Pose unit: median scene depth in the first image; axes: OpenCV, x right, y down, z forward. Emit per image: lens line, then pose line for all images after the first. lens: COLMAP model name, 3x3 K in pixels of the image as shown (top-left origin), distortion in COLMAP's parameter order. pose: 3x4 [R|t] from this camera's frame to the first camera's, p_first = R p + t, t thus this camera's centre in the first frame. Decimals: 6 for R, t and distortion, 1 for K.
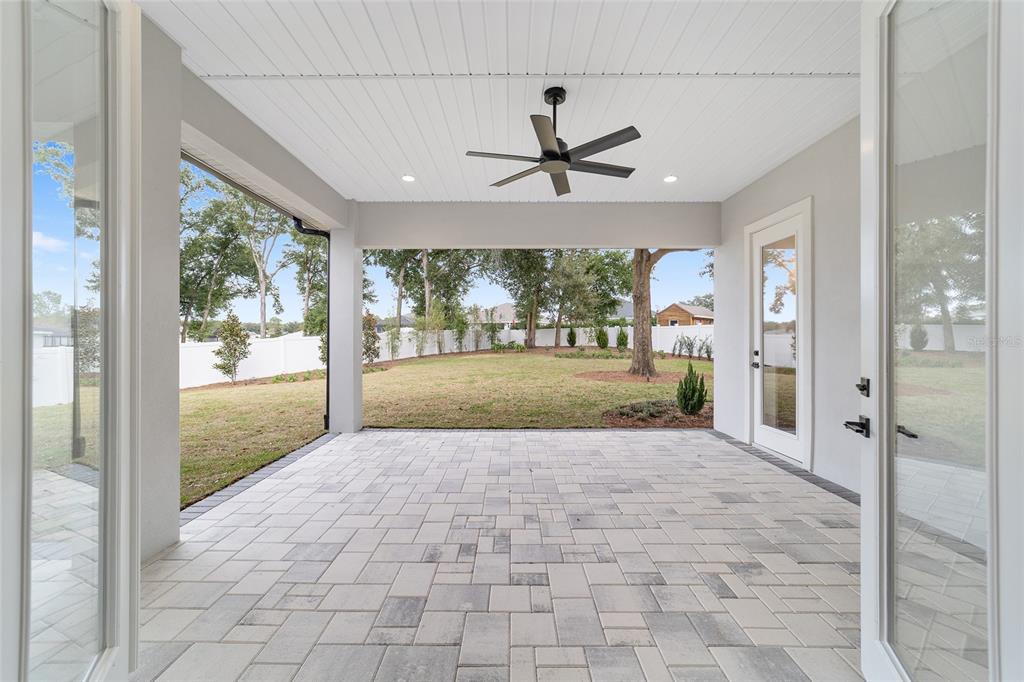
lens RADIAL K [[394.0, 0, 509.8], [0, 394.0, 338.4], [0, 0, 1]] dist [-0.018304, 0.007501]
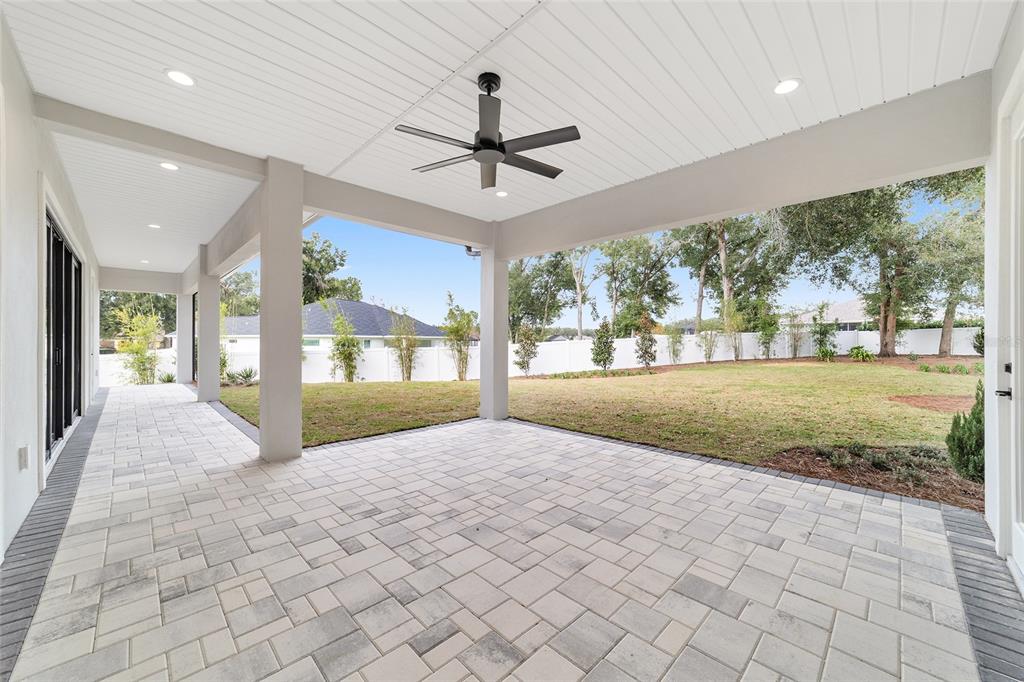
lens RADIAL K [[394.0, 0, 509.8], [0, 394.0, 338.4], [0, 0, 1]] dist [-0.018304, 0.007501]
pose [[0.704675, -0.003265, -0.709523, 0.108224], [-0.004311, 0.999951, -0.008883, 0.001896], [0.709517, 0.009319, 0.704626, 0.047558]]
